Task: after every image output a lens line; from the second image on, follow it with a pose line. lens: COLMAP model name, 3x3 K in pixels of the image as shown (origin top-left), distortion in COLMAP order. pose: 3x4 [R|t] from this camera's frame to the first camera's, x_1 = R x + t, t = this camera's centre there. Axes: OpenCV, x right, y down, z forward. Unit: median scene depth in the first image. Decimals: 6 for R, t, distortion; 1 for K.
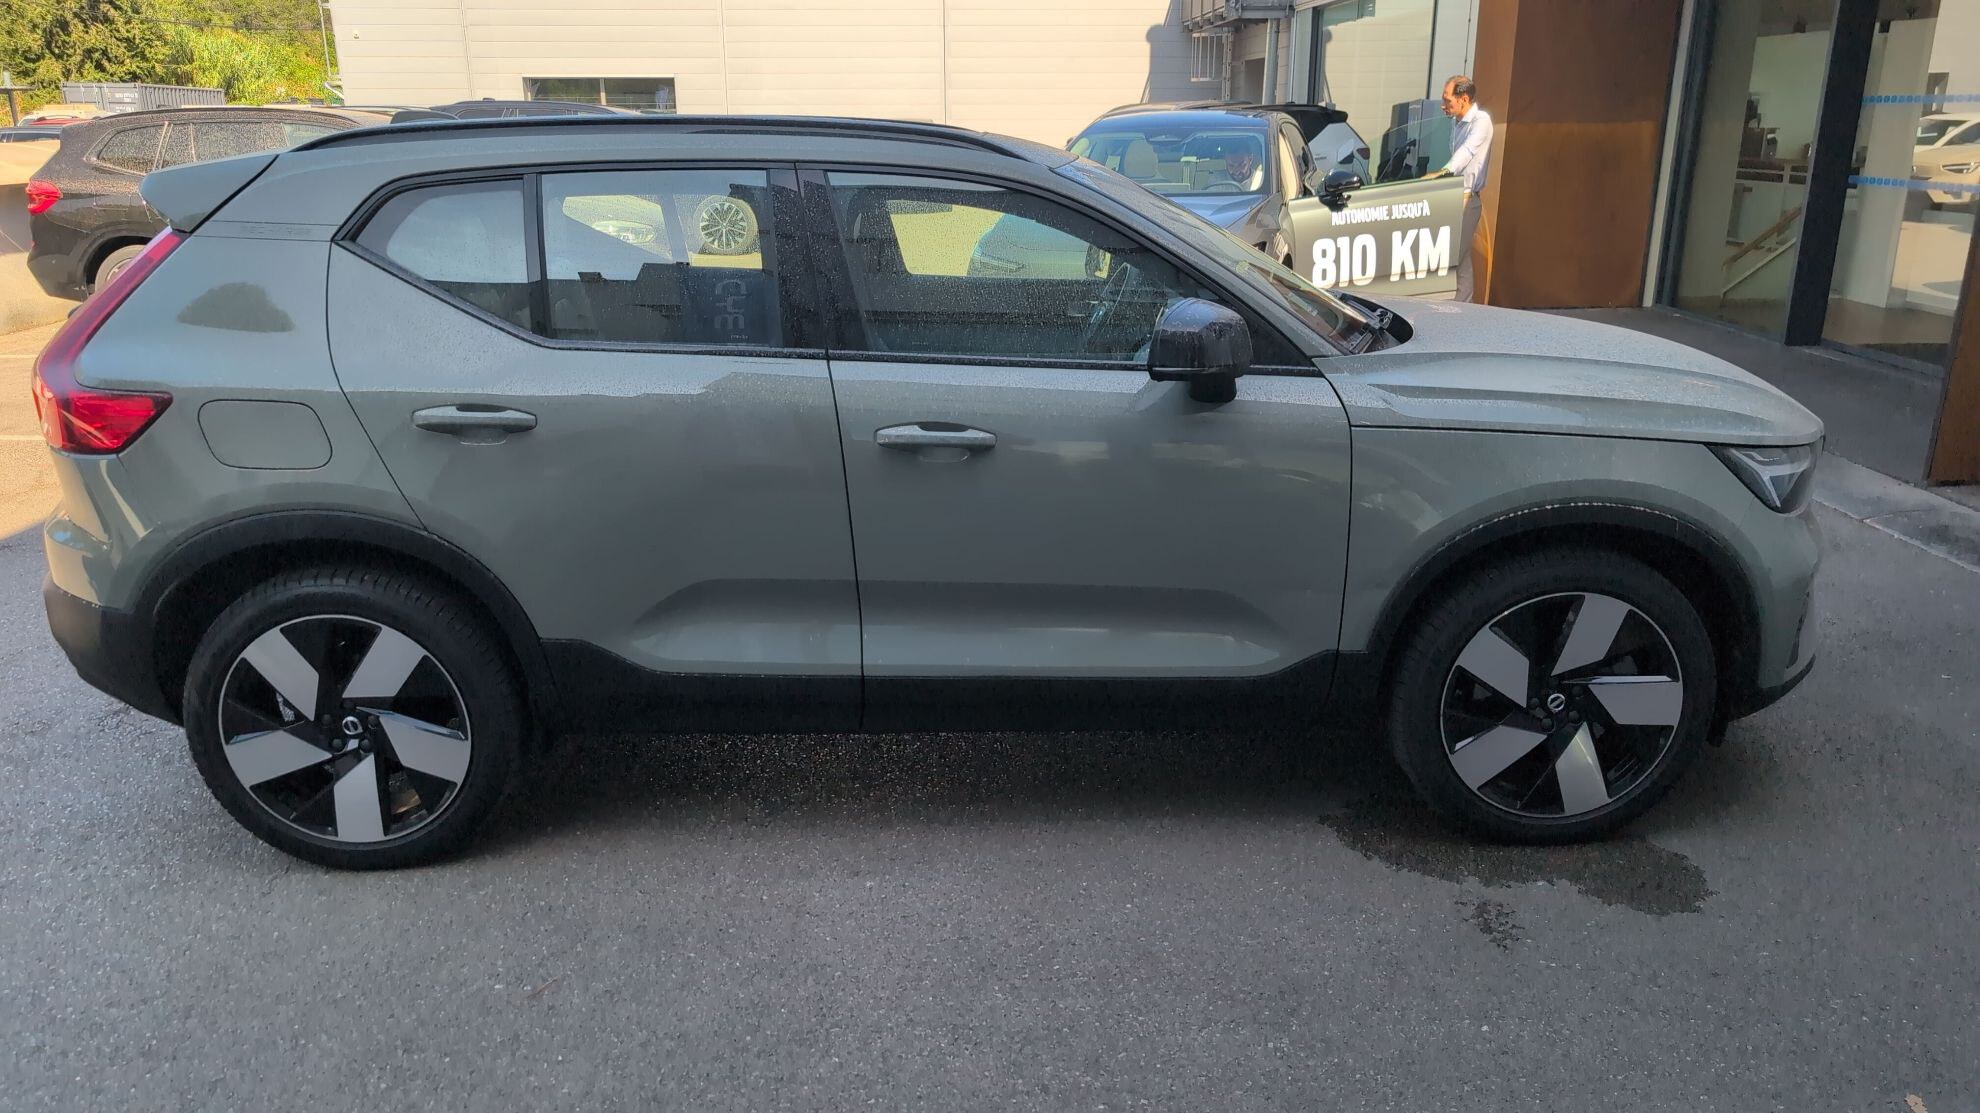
lens RADIAL K [[1471.3, 0, 960.8], [0, 1471.3, 541.9], [0, 0, 1]] dist [0.001969, -0.004630]
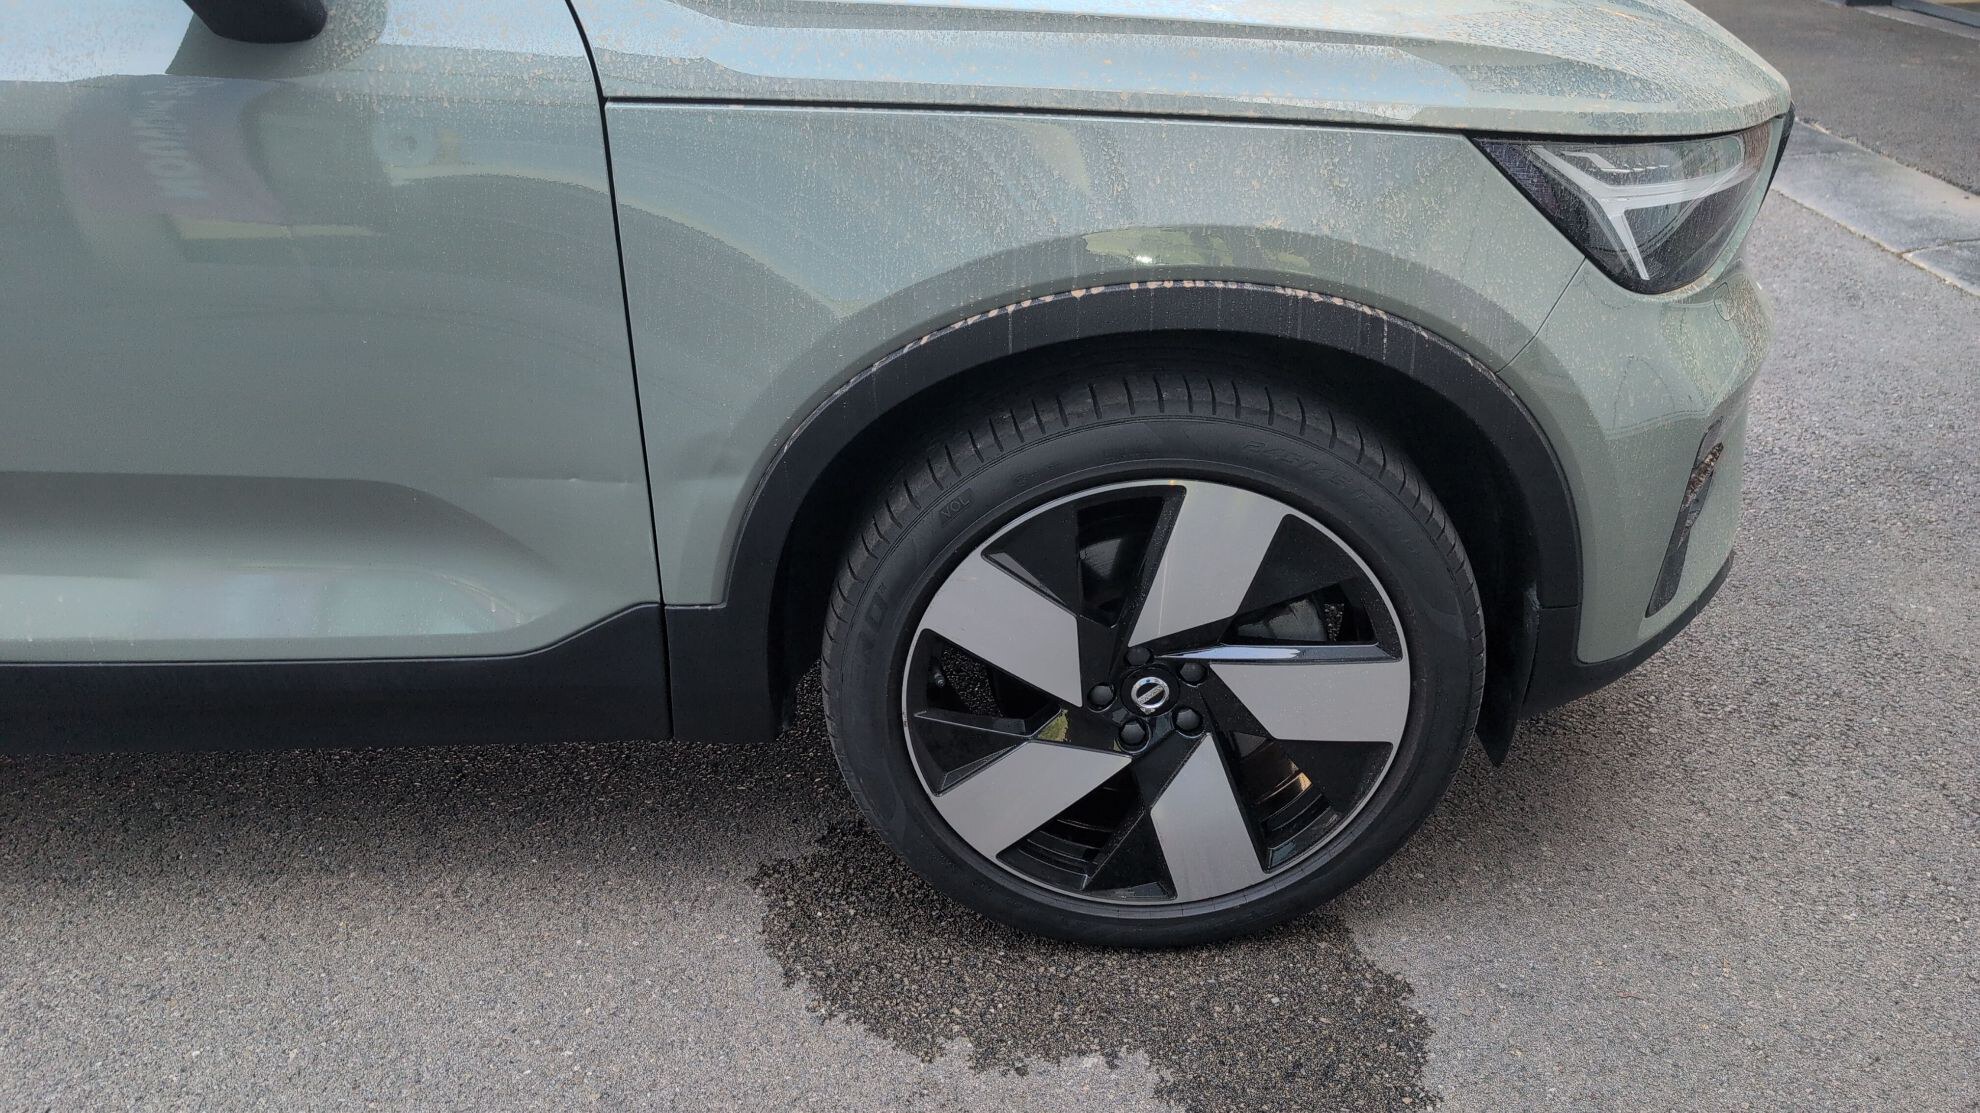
lens RADIAL K [[1404.4, 0, 988.9], [0, 1404.4, 525.2], [0, 0, 1]] dist [0.011233, 0.001289]
pose [[0.999366, -0.005694, -0.035134, 0.369757], [0.012309, 0.981500, 0.191067, -0.034186], [0.033396, -0.191378, 0.980948, 0.558677]]
